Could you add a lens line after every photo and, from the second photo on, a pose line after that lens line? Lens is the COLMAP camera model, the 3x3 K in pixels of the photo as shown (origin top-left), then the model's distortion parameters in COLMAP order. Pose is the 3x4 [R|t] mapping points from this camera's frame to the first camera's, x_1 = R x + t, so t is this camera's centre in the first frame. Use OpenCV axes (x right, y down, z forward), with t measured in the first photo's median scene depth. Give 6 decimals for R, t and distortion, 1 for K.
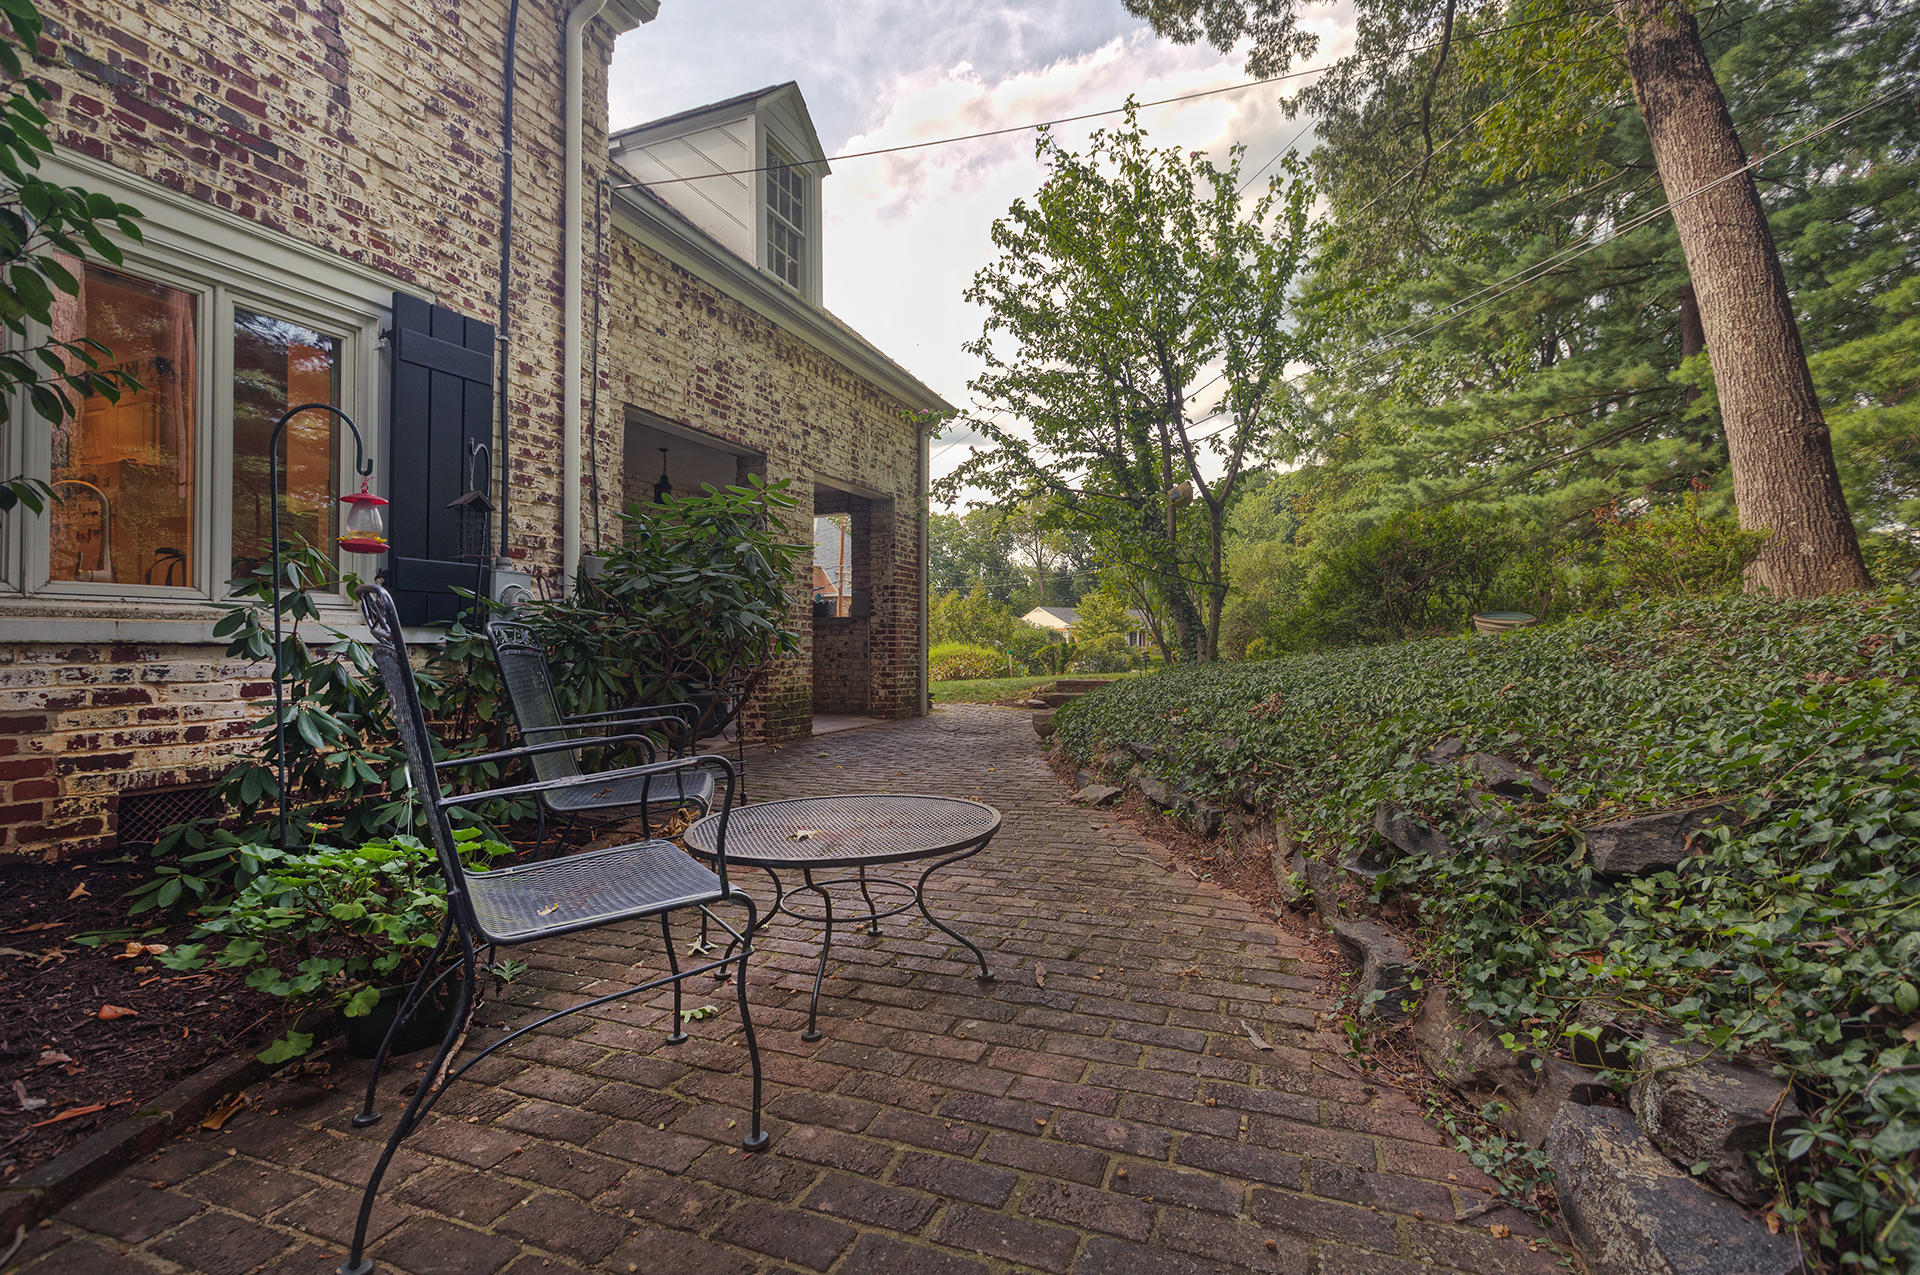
lens RADIAL K [[879.9, 0, 959.7], [0, 879.9, 639.9], [0, 0, 1]] dist [0.002679, -0.000849]
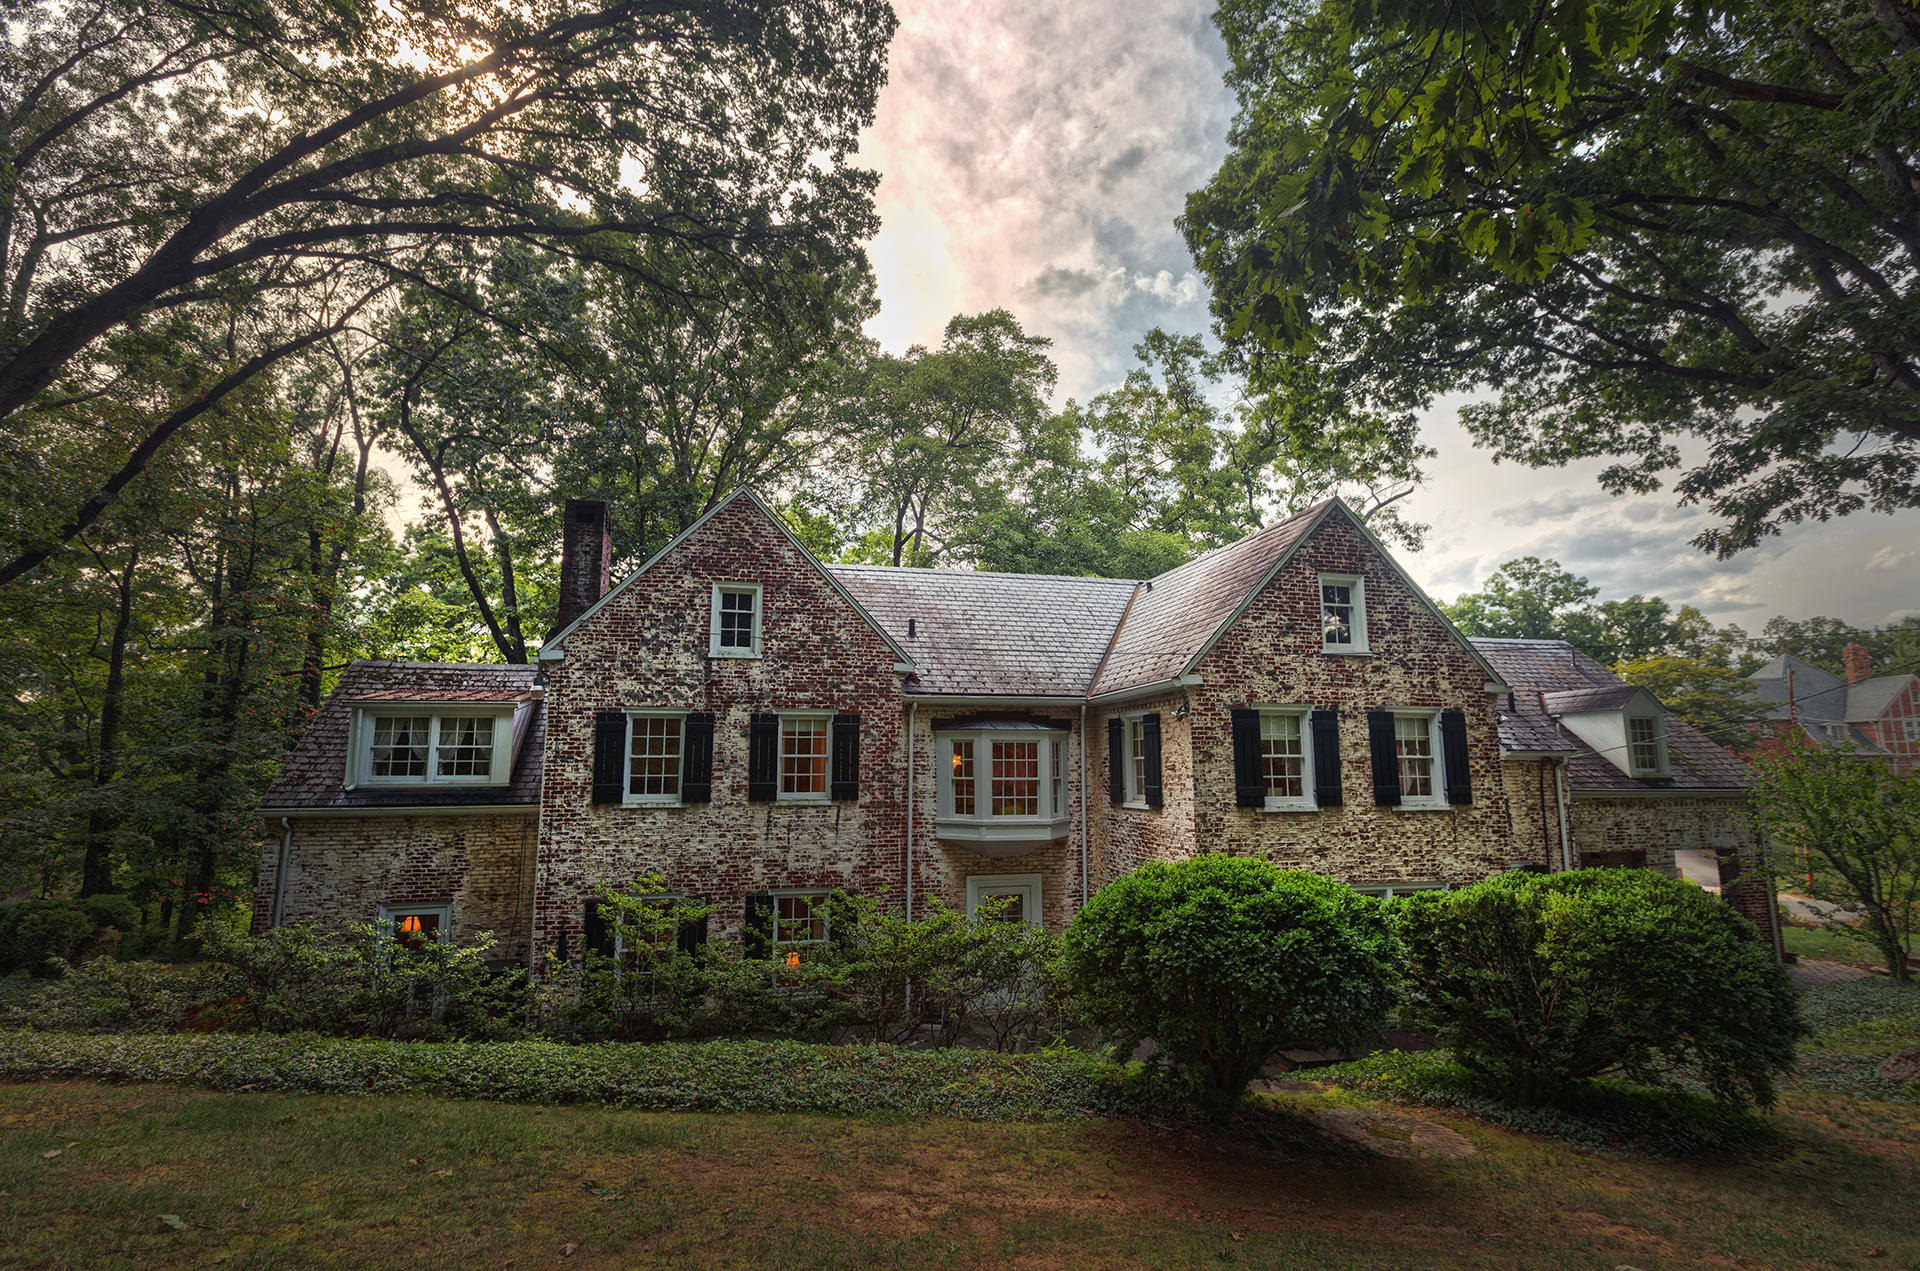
lens RADIAL K [[879.9, 0, 959.1], [0, 879.9, 636.0], [0, 0, 1]] dist [0.002679, -0.000849]
pose [[0.584378, -0.121168, -0.802384, 0.180944], [0.006676, 0.989474, -0.144558, -0.119112], [0.811454, 0.079119, 0.579036, -0.516615]]
